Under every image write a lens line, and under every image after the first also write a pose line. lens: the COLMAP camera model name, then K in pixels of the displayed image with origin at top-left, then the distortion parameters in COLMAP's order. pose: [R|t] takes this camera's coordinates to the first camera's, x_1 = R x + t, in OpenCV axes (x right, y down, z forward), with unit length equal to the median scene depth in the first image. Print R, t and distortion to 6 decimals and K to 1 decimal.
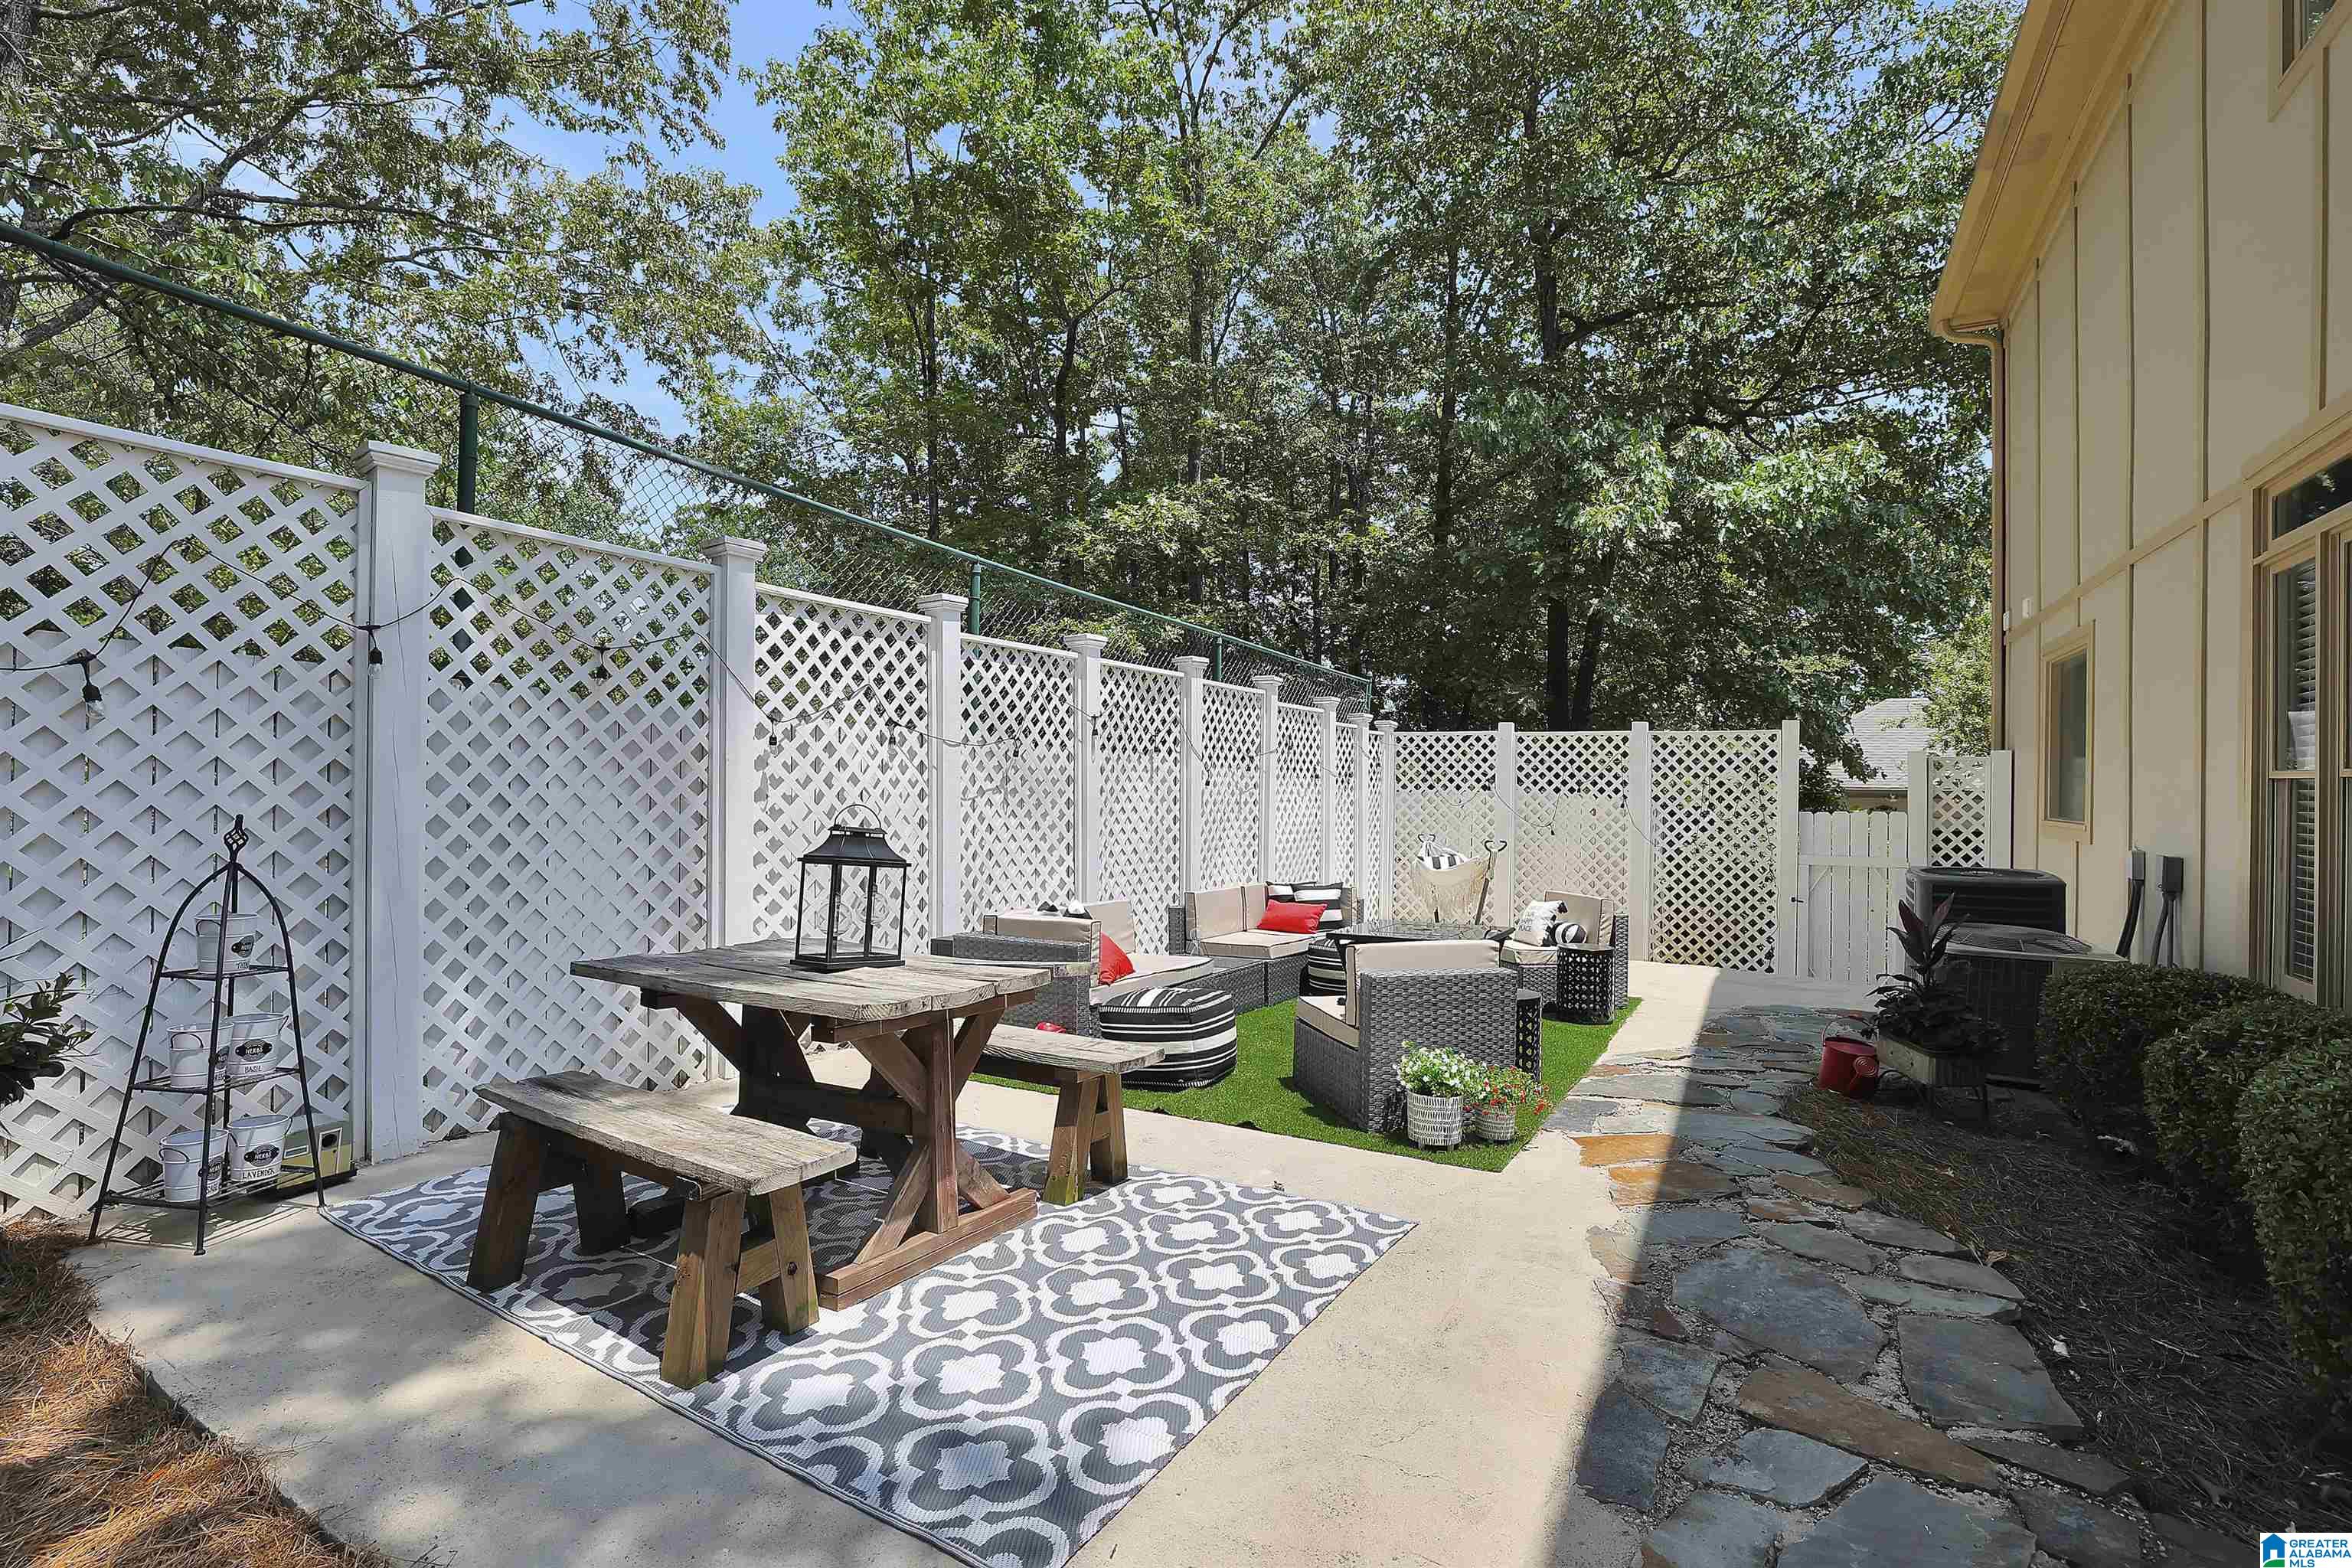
lens RADIAL K [[1014.8, 0, 1170.2], [0, 1014.8, 784.5], [0, 0, 1]] dist [0.024240, -0.000169]
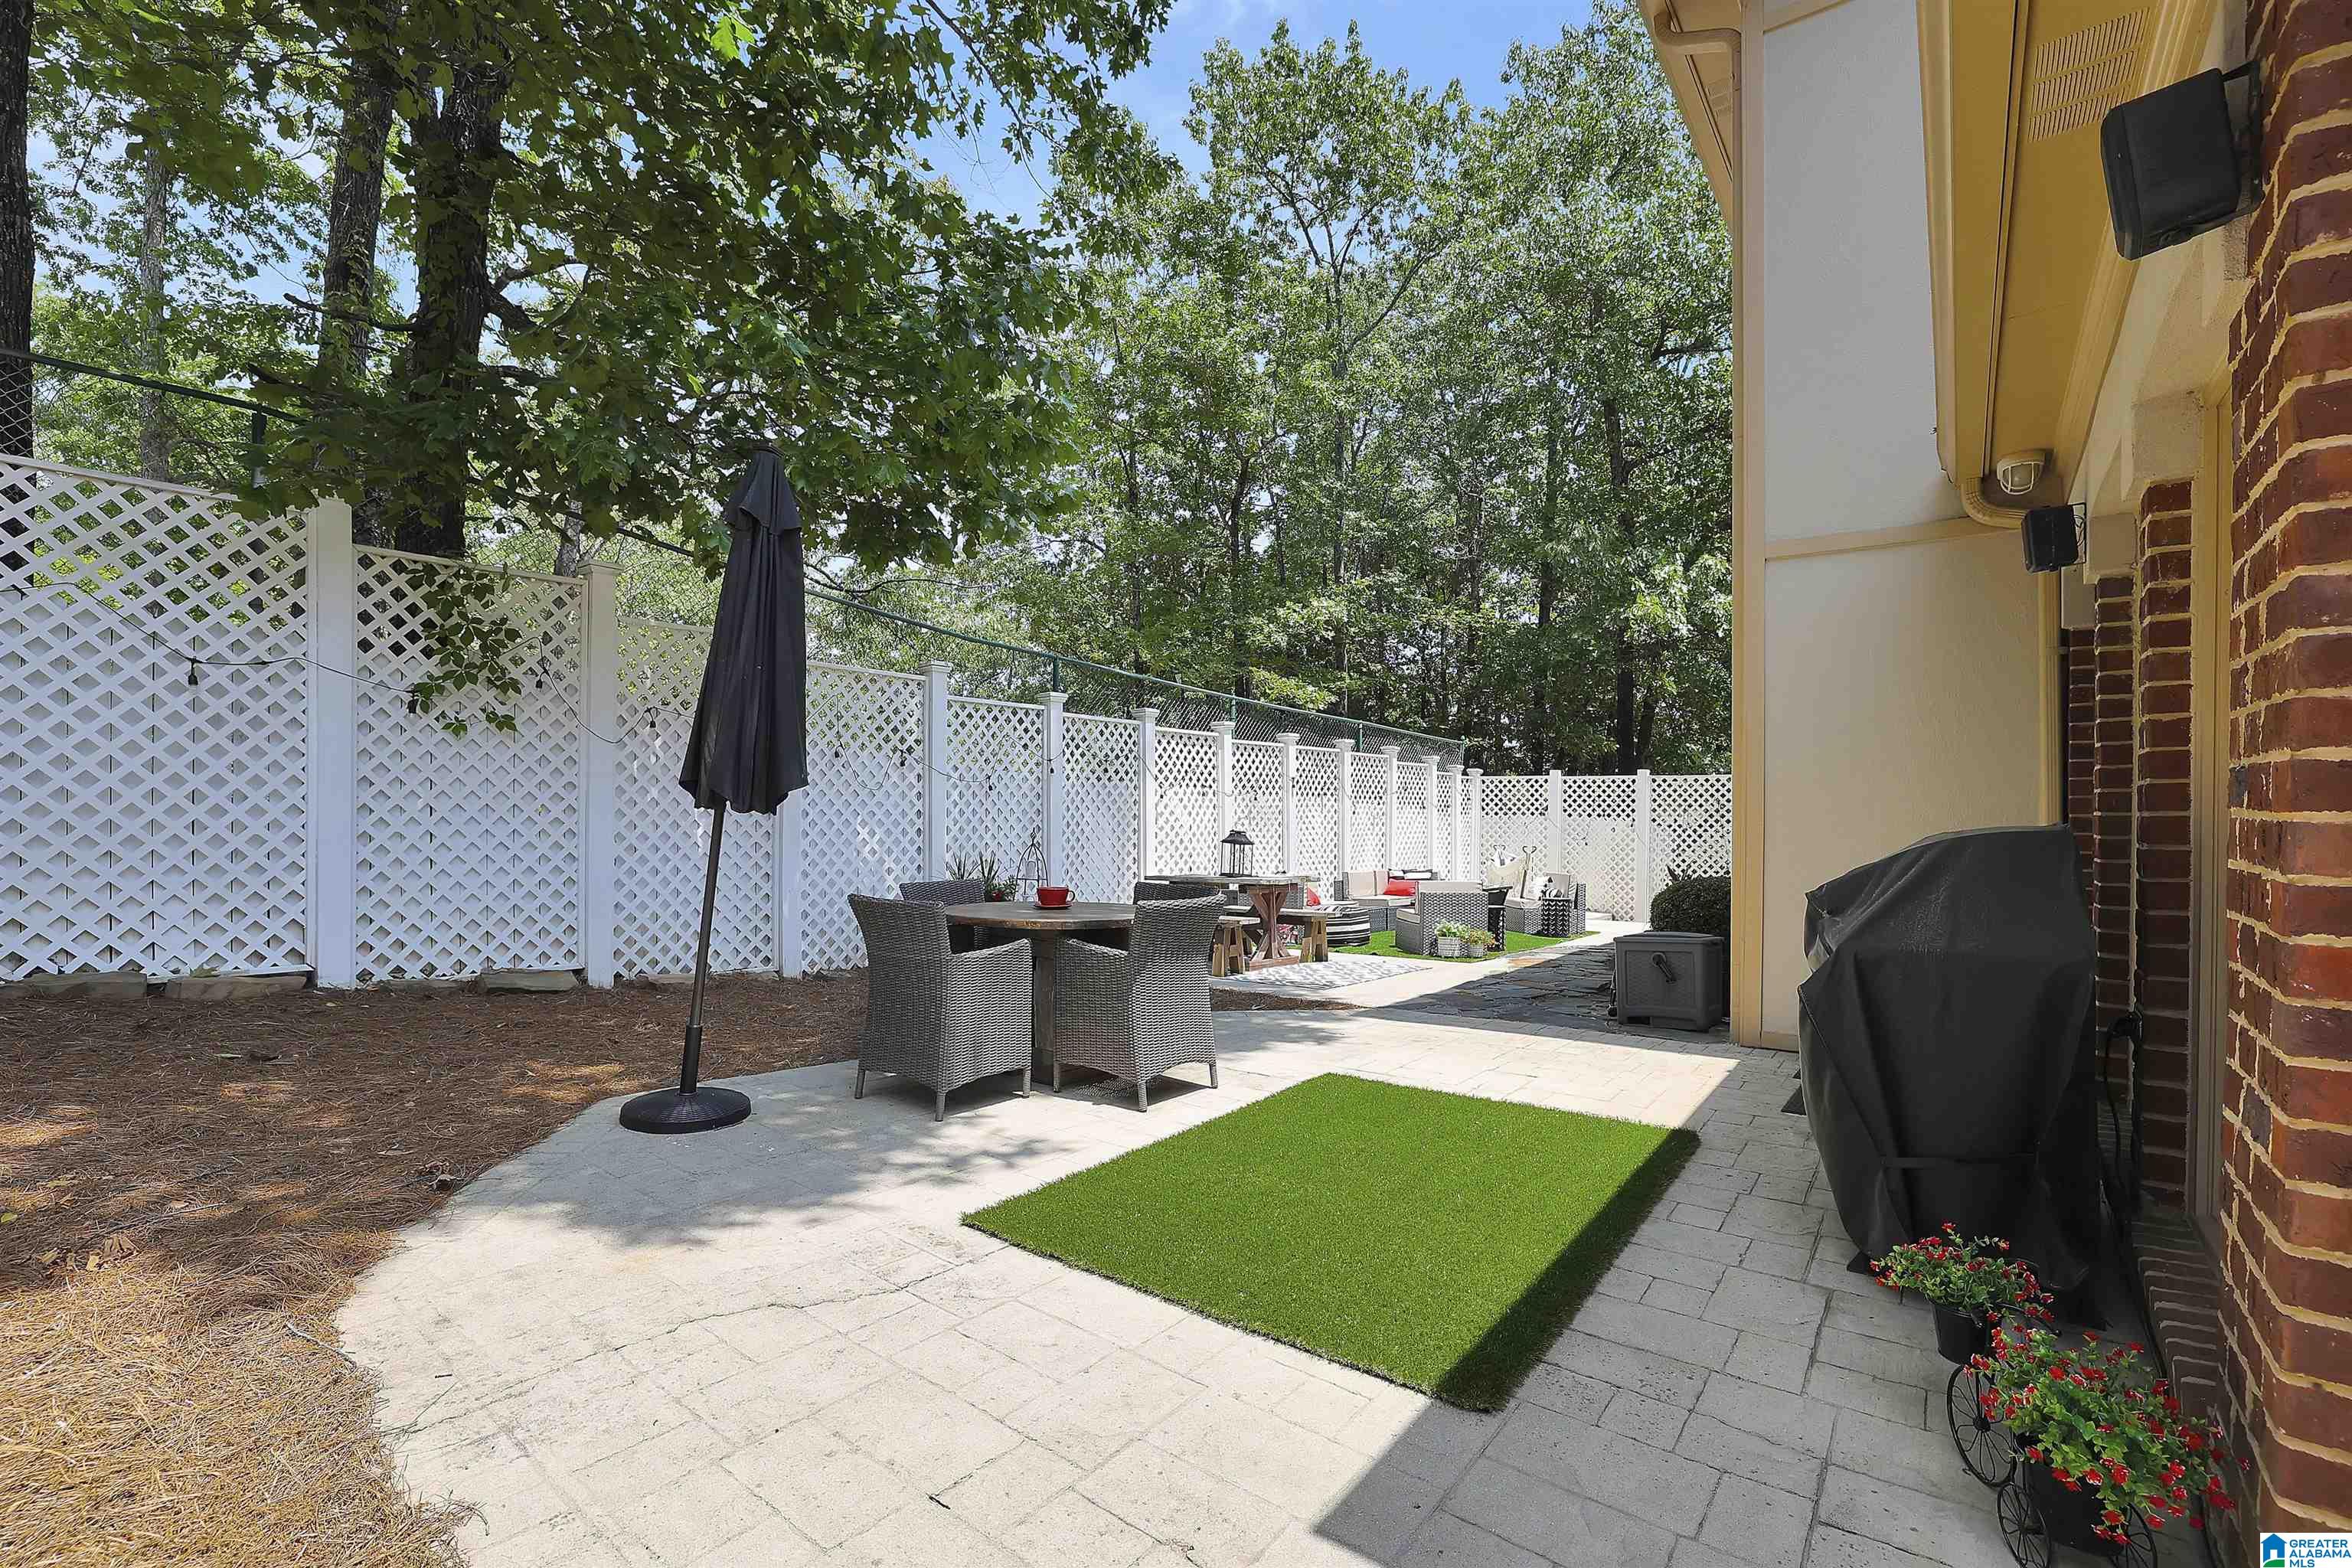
lens RADIAL K [[1014.8, 0, 1189.8], [0, 1014.8, 804.1], [0, 0, 1]] dist [0.024240, -0.000169]
pose [[0.992973, -0.005489, -0.118218, -0.042013], [0.004920, 0.999975, -0.005102, -0.009480], [0.118243, 0.004484, 0.992975, -0.854080]]
